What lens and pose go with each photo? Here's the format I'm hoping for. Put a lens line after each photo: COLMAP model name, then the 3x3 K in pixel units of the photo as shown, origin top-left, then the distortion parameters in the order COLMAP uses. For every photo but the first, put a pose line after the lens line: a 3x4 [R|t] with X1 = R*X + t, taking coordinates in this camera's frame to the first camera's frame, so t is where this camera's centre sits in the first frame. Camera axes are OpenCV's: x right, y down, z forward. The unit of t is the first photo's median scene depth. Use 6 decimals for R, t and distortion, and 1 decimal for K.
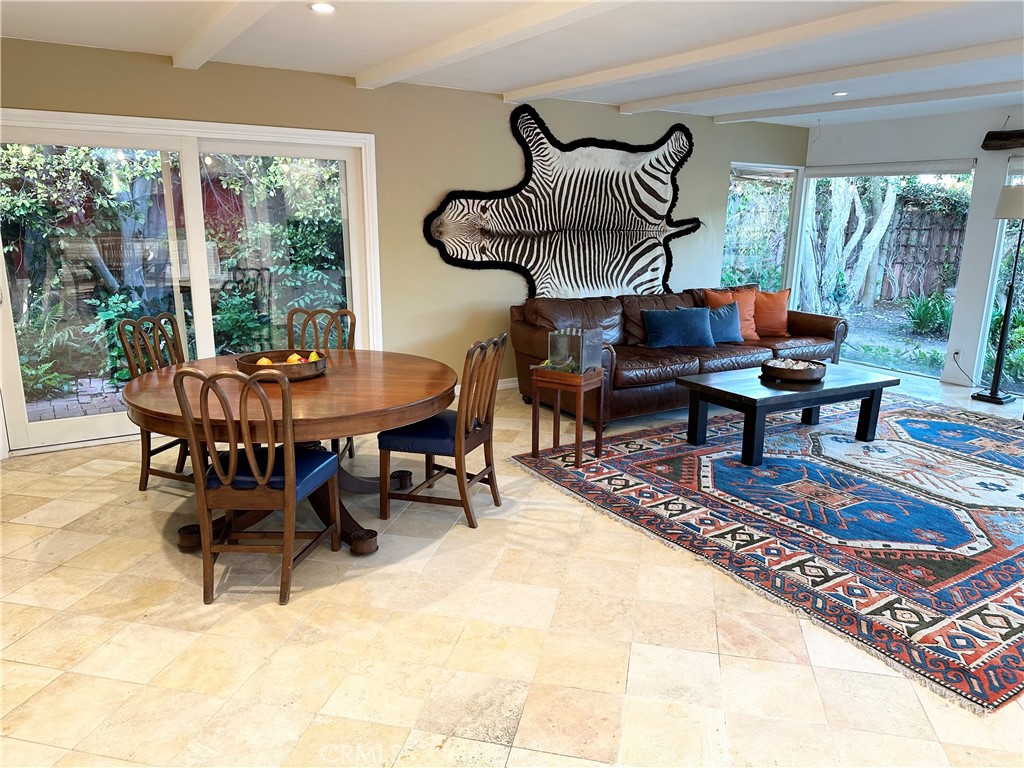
lens RADIAL K [[711.2, 0, 512.0], [0, 711.2, 384.0], [0, 0, 1]] dist [0.140577, -0.208554]
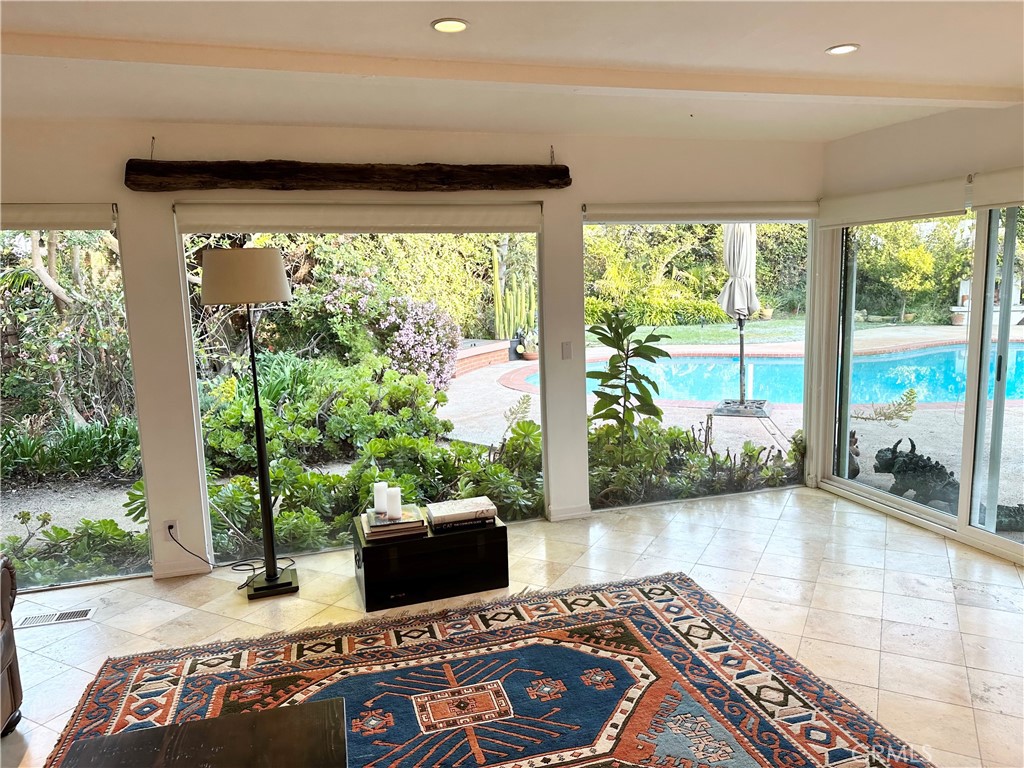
lens RADIAL K [[713.4, 0, 513.1], [0, 713.4, 382.1], [0, 0, 1]] dist [0.137602, -0.218260]
pose [[0.257978, -0.161599, 0.952540, 0.164547], [0.255978, 0.962112, 0.093896, -0.166074], [-0.931624, 0.219606, 0.289570, 0.639534]]
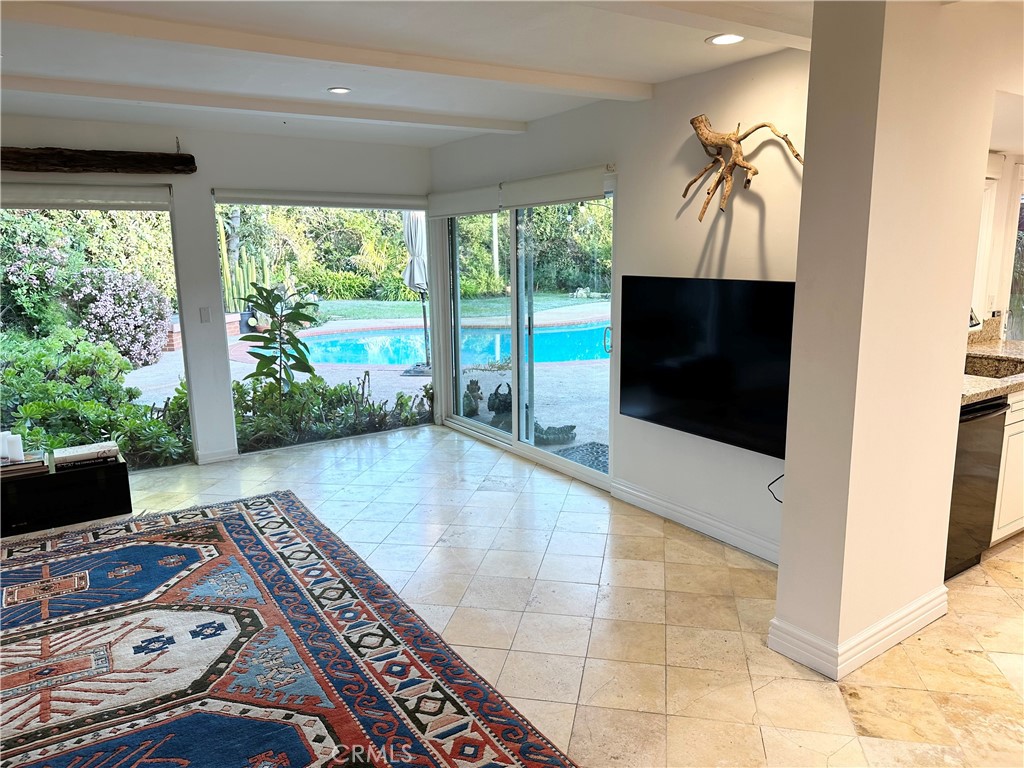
lens RADIAL K [[721.6, 0, 512.0], [0, 721.6, 384.0], [0, 0, 1]] dist [0.066350, -0.085161]
pose [[-0.021562, -0.197352, 0.980095, 0.001895], [0.242236, 0.950082, 0.196638, -0.114149], [-0.969978, 0.241655, 0.027320, 0.419832]]
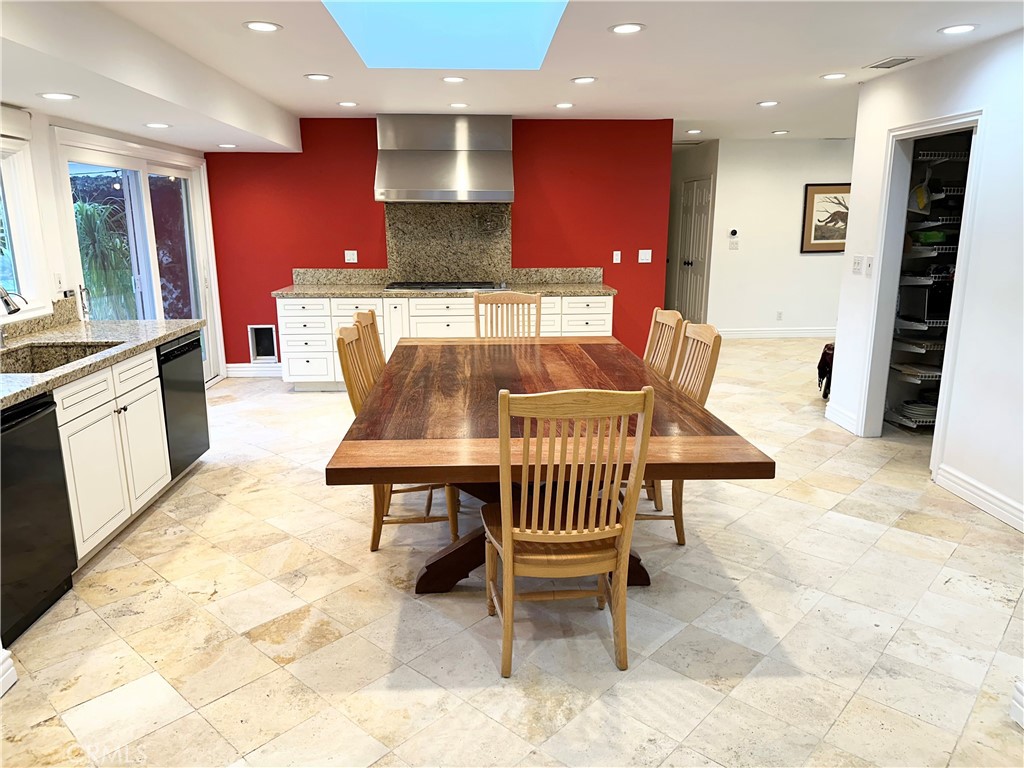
lens RADIAL K [[721.6, 0, 512.0], [0, 721.6, 384.0], [0, 0, 1]] dist [0.066350, -0.085161]
pose [[-0.872419, -0.120671, 0.473628, 0.058024], [0.101690, 0.903022, 0.417384, -0.073831], [-0.478063, 0.412297, -0.775543, 0.283437]]
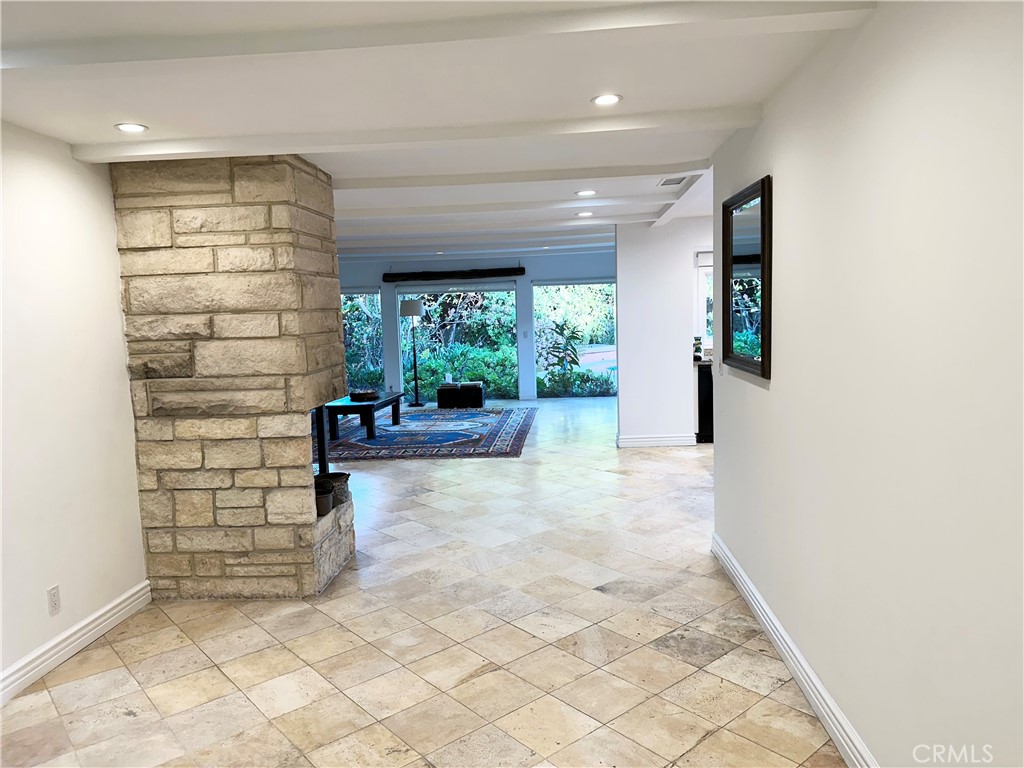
lens RADIAL K [[721.6, 0, 512.0], [0, 721.6, 384.0], [0, 0, 1]] dist [0.066350, -0.085161]
pose [[0.594982, -0.116554, 0.795243, -0.802706], [0.225905, 0.973795, -0.026293, 0.080949], [-0.771339, 0.195293, 0.605720, -0.434867]]
